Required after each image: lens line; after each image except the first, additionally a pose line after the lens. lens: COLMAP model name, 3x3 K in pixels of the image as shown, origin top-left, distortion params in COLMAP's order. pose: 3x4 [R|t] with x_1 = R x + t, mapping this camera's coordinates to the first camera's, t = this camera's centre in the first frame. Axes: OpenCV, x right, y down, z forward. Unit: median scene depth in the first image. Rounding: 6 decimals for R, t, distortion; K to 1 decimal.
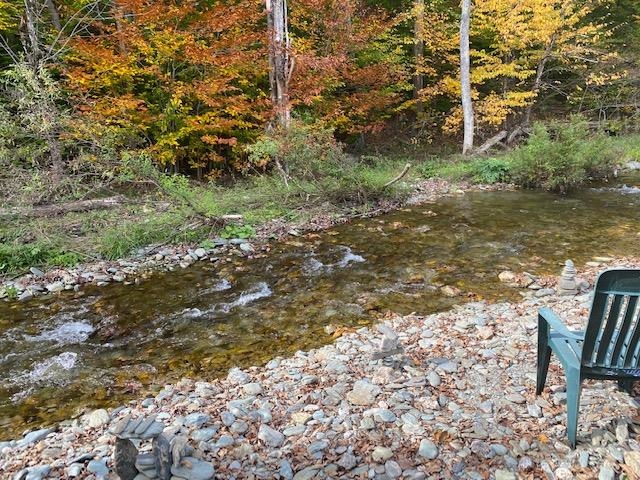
lens RADIAL K [[492.3, 0, 323.5], [0, 492.3, 240.7], [0, 0, 1]] dist [0.036251, -0.061946]
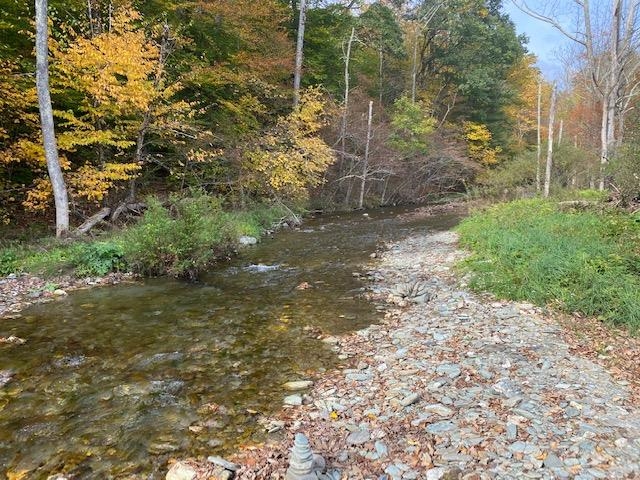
lens RADIAL K [[492.3, 0, 317.1], [0, 492.3, 235.0], [0, 0, 1]] dist [0.036251, -0.061946]
pose [[0.724138, -0.046304, 0.688099, 0.044025], [0.157856, 0.982384, -0.100016, -0.036618], [-0.671346, 0.181045, 0.718691, 0.168401]]
